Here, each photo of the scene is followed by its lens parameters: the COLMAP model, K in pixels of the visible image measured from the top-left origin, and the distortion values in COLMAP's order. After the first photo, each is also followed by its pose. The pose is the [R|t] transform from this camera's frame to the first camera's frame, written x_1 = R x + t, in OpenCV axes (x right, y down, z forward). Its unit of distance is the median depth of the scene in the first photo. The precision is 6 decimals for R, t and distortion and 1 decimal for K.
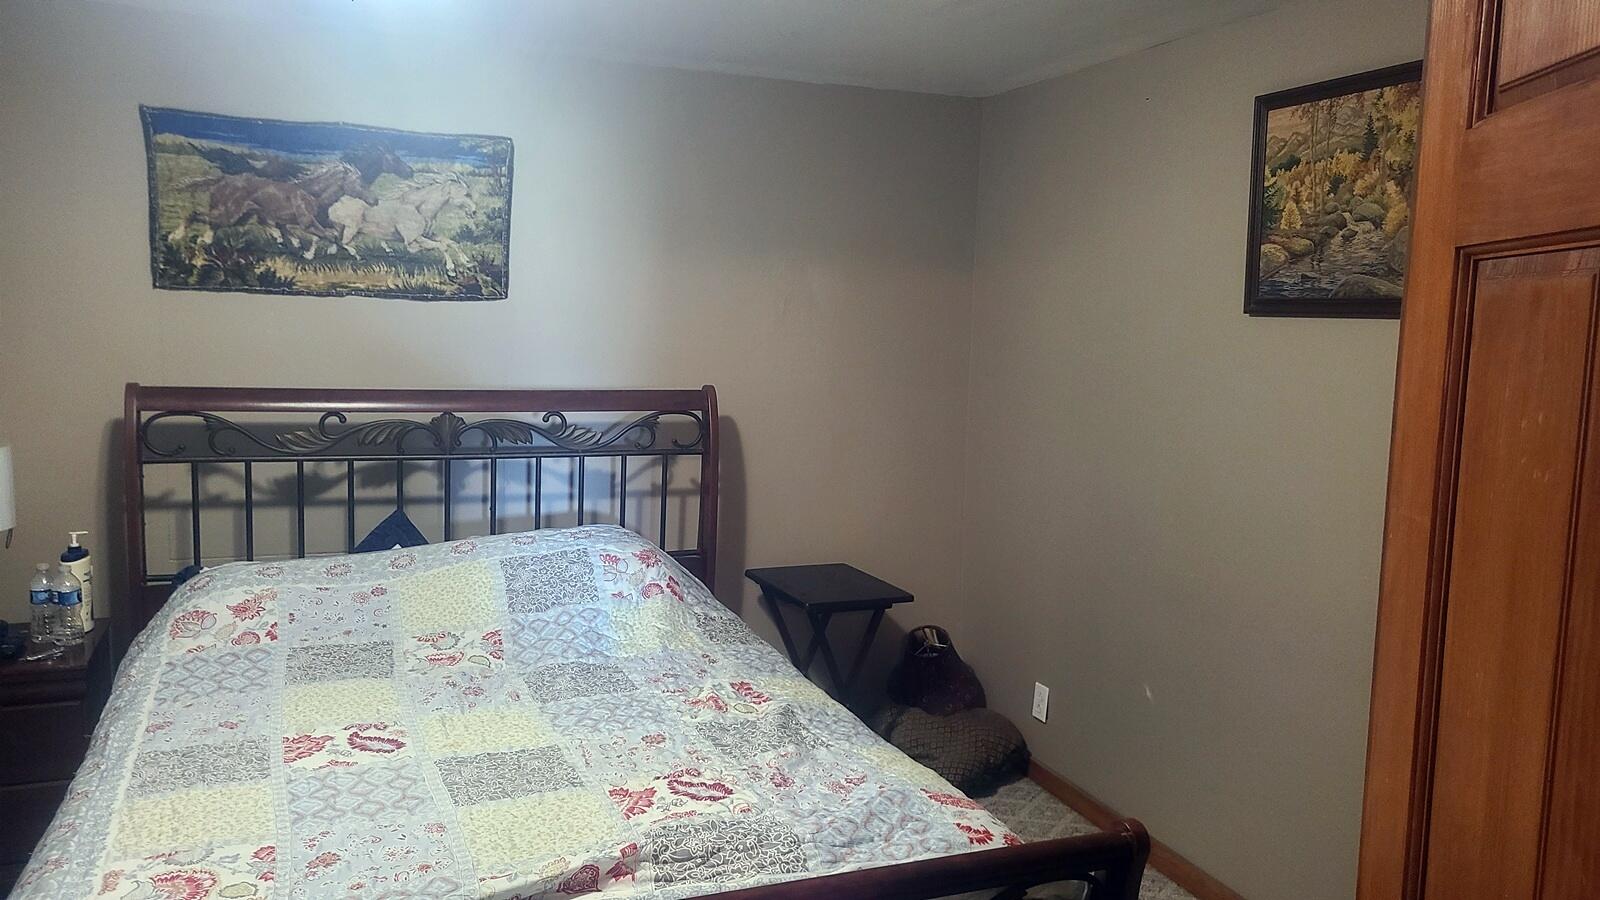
lens RADIAL K [[1203.0, 0, 785.2], [0, 1203.0, 452.4], [0, 0, 1]] dist [0.033019, -0.022765]
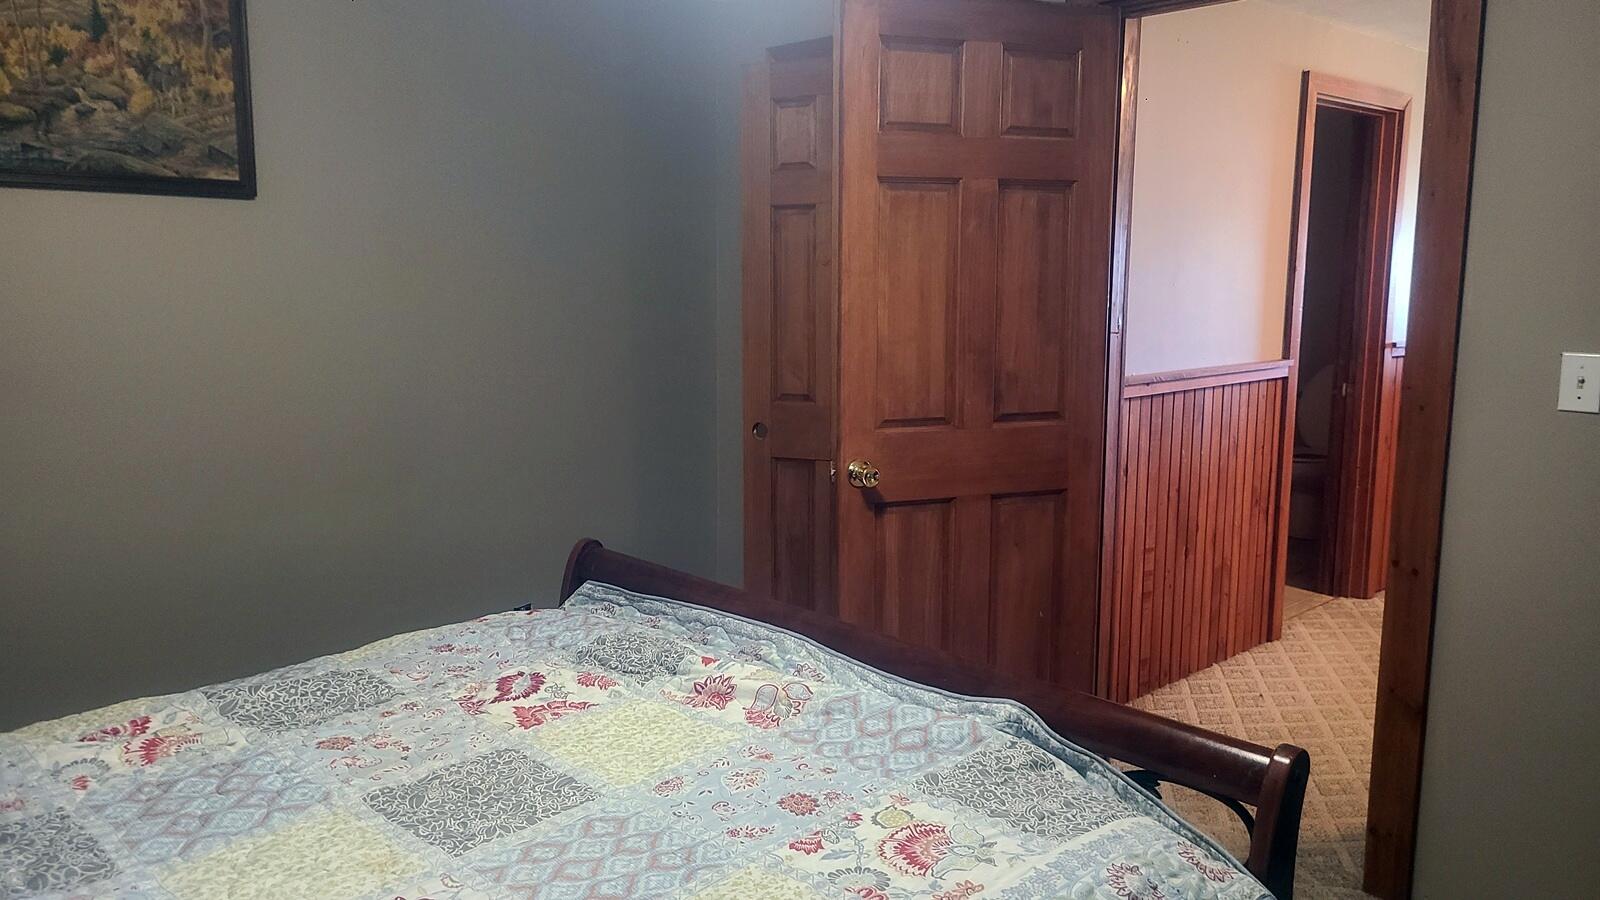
lens RADIAL K [[1203.0, 0, 788.7], [0, 1203.0, 444.1], [0, 0, 1]] dist [0.033019, -0.022765]
pose [[-0.388193, -0.162219, 0.907188, -0.774491], [0.084849, 0.973914, 0.210458, -0.069141], [-0.917664, 0.158673, -0.364303, 0.880051]]
